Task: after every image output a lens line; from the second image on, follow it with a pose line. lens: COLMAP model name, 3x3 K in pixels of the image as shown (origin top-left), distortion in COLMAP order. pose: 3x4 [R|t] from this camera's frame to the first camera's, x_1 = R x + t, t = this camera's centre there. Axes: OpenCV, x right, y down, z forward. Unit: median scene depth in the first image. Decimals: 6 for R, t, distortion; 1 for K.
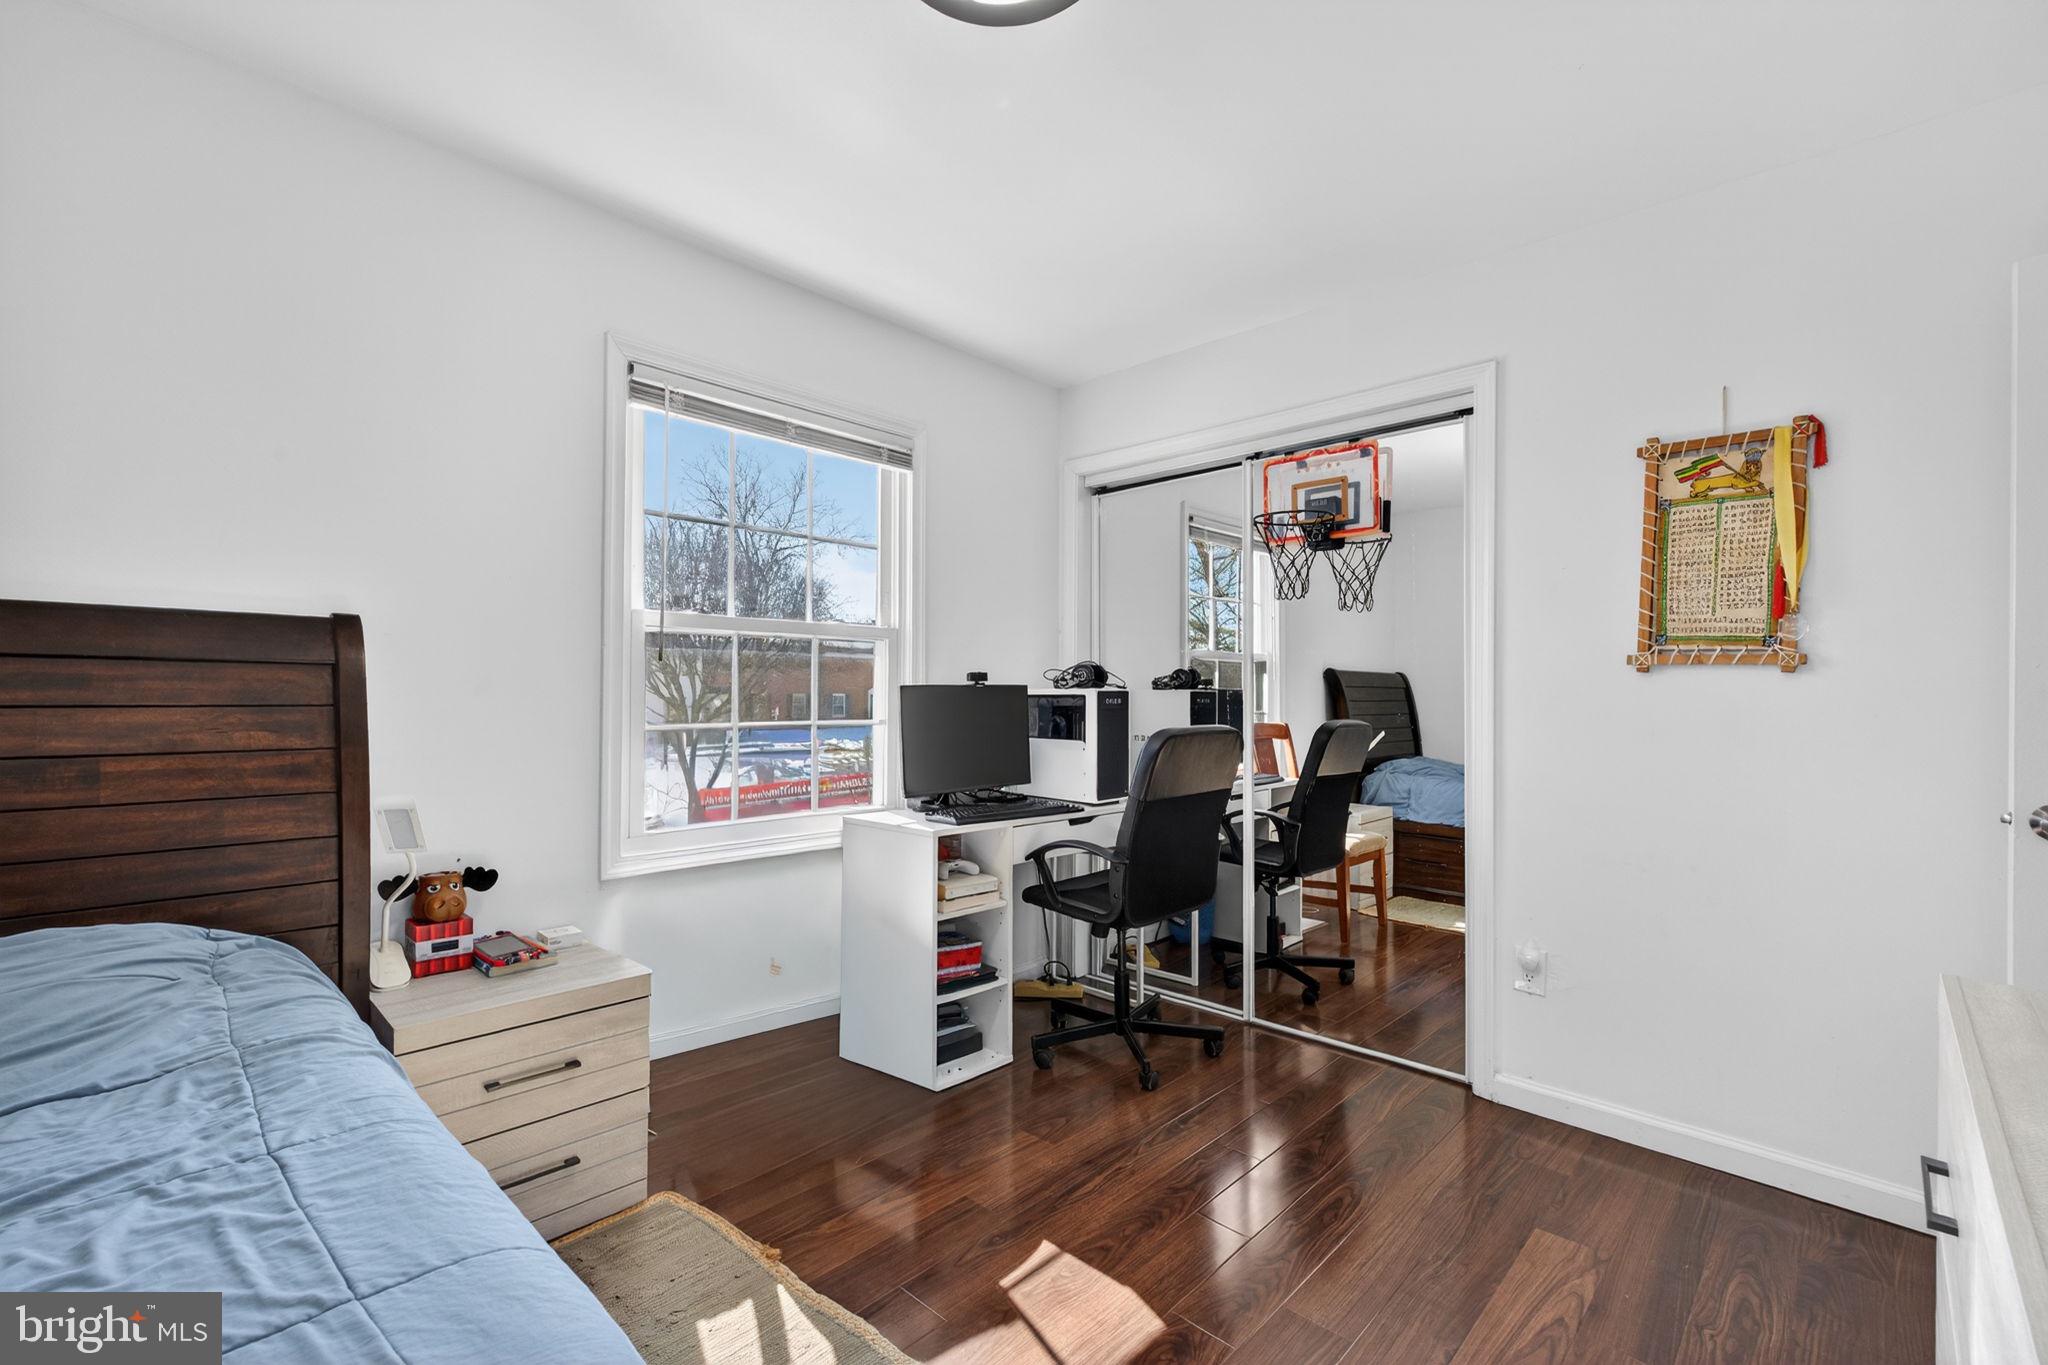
lens RADIAL K [[880.3, 0, 1022.3], [0, 880.3, 696.9], [0, 0, 1]] dist [0.001089, 0.000046]
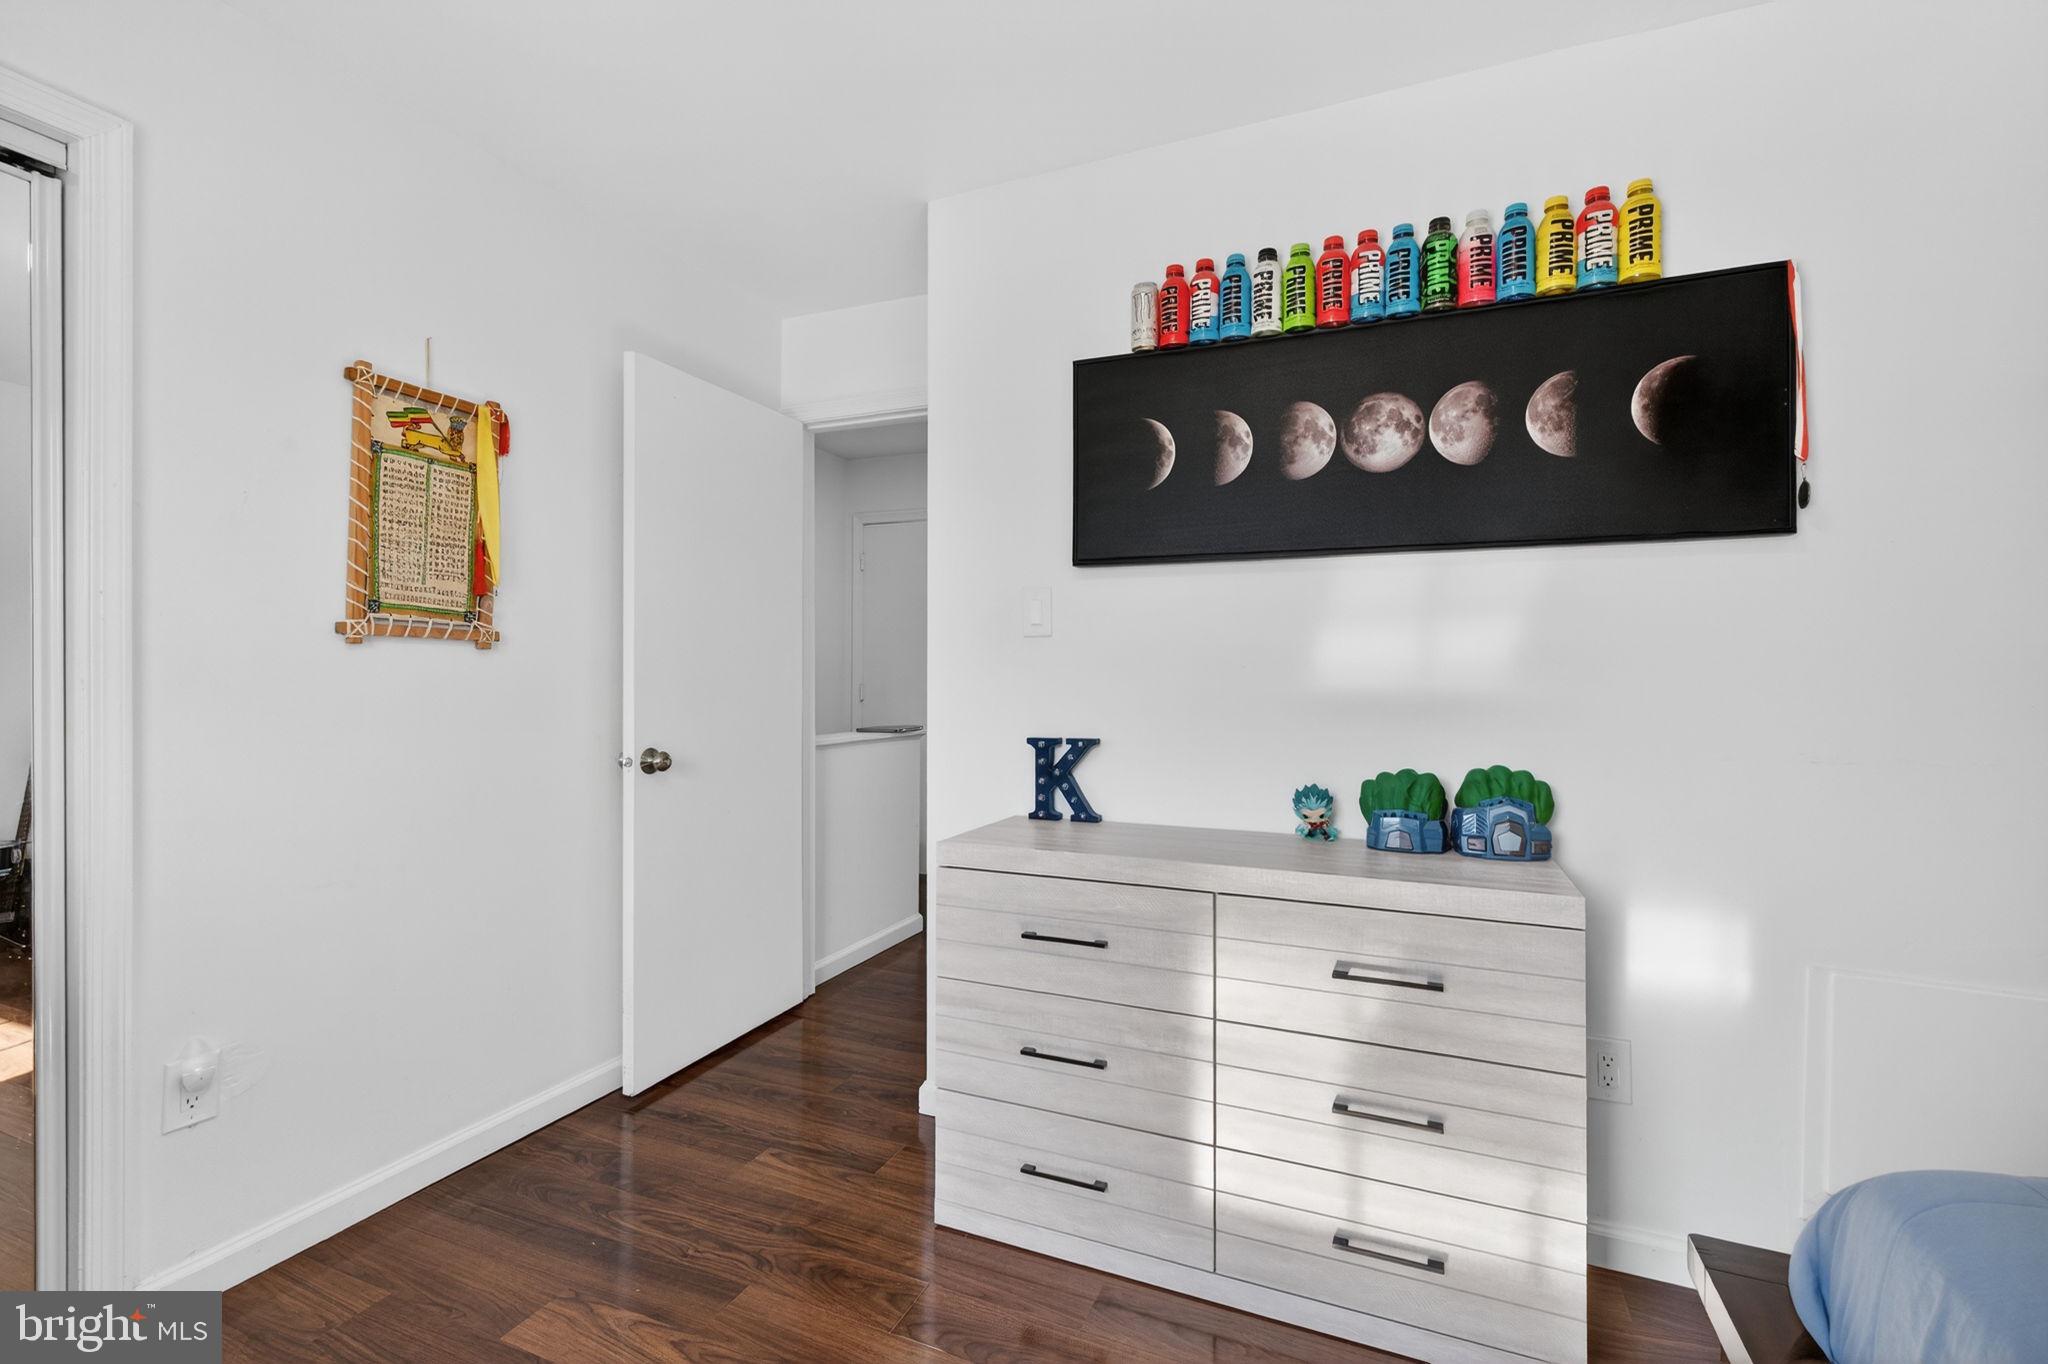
lens RADIAL K [[892.7, 0, 1027.4], [0, 892.7, 676.7], [0, 0, 1]] dist [0.002483, 0.000146]
pose [[-0.352156, -0.006510, 0.935919, -0.304449], [0.002156, 0.999968, 0.007767, -0.002656], [-0.935939, 0.004753, -0.352130, 0.743870]]
